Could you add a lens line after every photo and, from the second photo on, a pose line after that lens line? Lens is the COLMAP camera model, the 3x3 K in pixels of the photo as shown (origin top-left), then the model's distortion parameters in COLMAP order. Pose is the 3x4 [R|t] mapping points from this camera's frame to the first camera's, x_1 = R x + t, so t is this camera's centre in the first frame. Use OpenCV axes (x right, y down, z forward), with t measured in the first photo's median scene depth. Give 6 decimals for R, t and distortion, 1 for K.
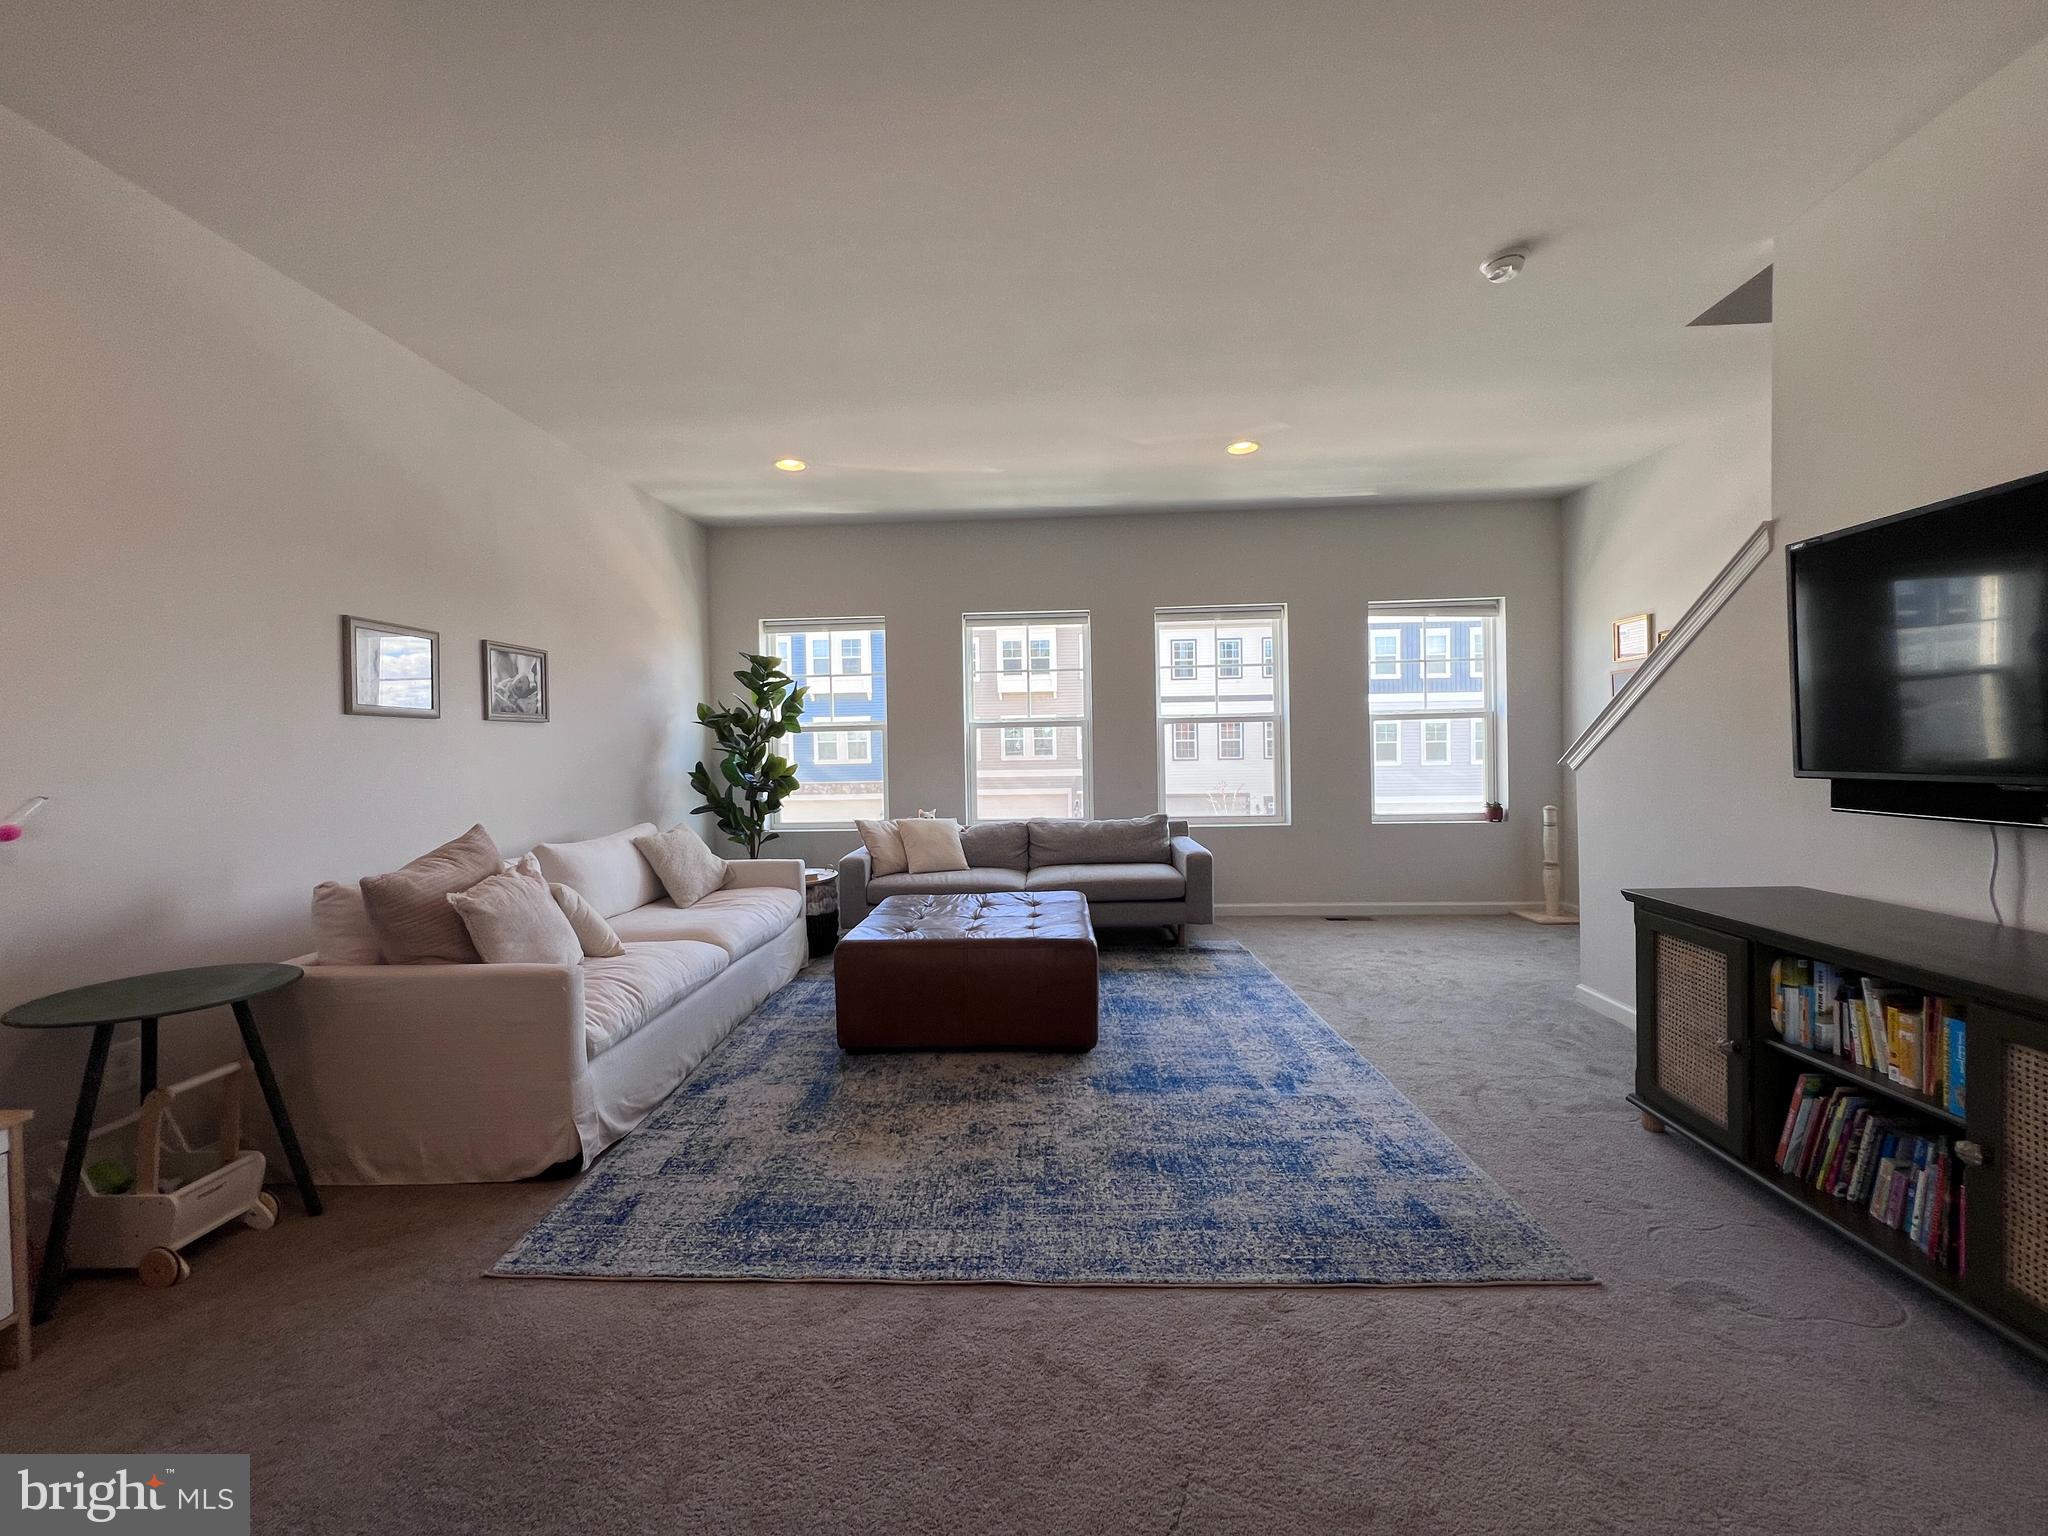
lens RADIAL K [[818.9, 0, 1018.4], [0, 818.9, 756.3], [0, 0, 1]] dist [0.001534, 0.000188]
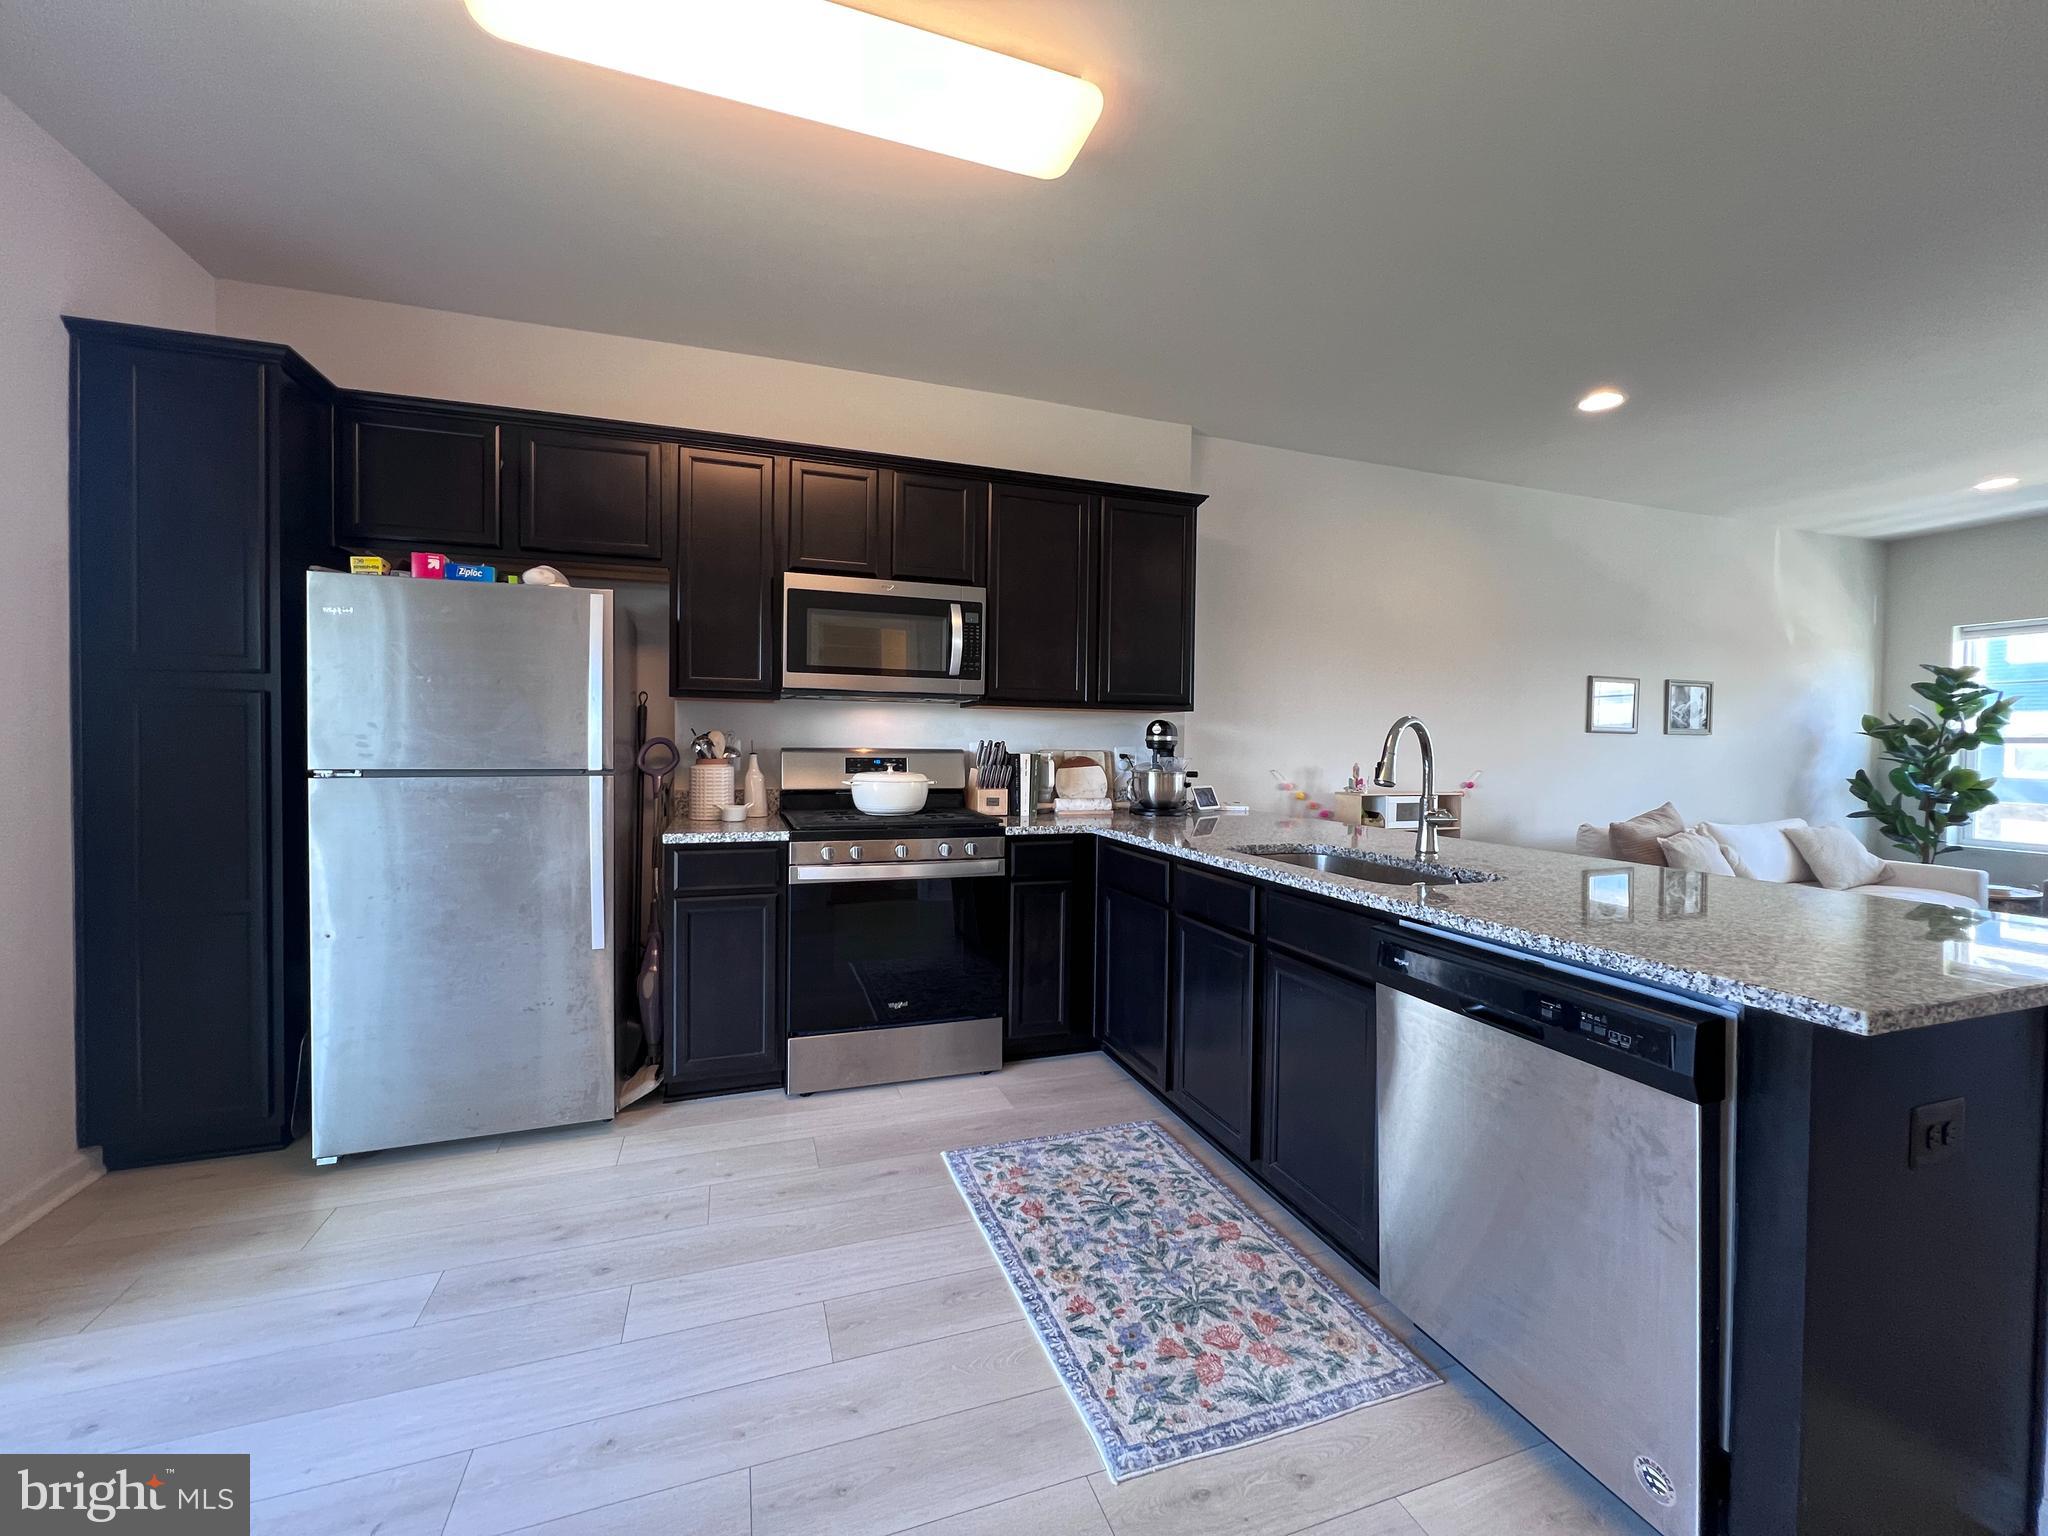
lens RADIAL K [[822.6, 0, 1018.9], [0, 822.6, 761.8], [0, 0, 1]] dist [-0.001549, 0.000143]
pose [[0.377429, 0.044510, -0.924968, 0.269913], [-0.031245, 0.998888, 0.035318, -0.010460], [0.925511, 0.015570, 0.378400, -0.613292]]
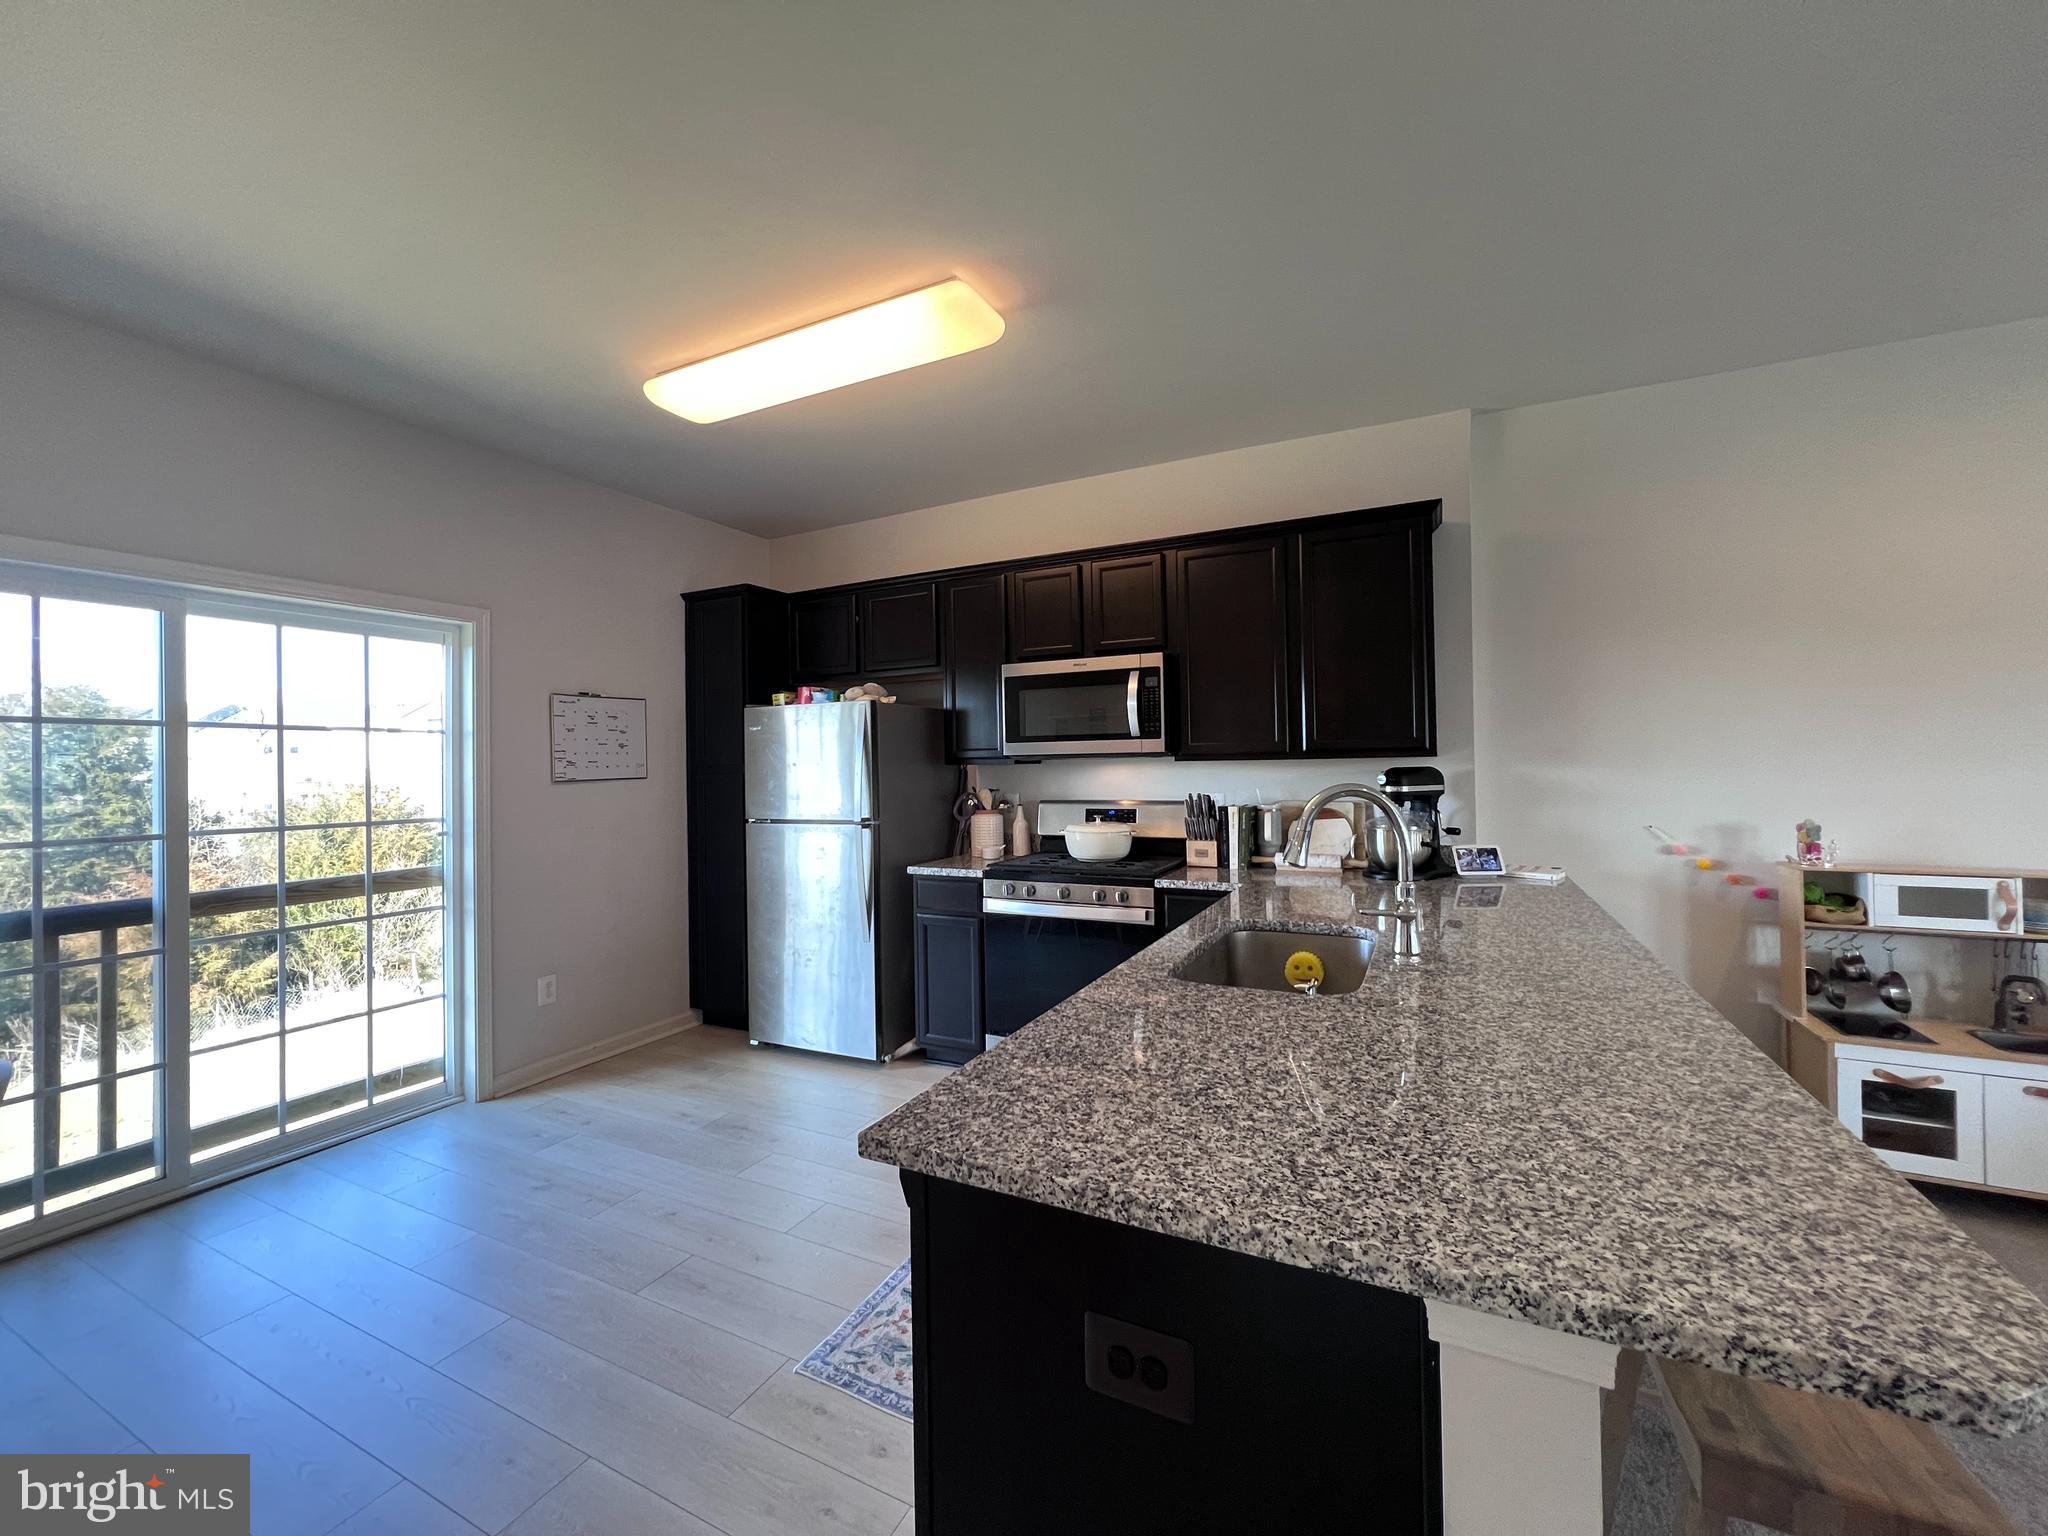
lens RADIAL K [[822.6, 0, 1018.9], [0, 822.6, 761.8], [0, 0, 1]] dist [-0.001549, 0.000143]
pose [[-0.402686, 0.019086, -0.915139, 0.359836], [0.011625, 0.999809, 0.015737, -0.056032], [0.915264, -0.004301, -0.402831, -0.086074]]
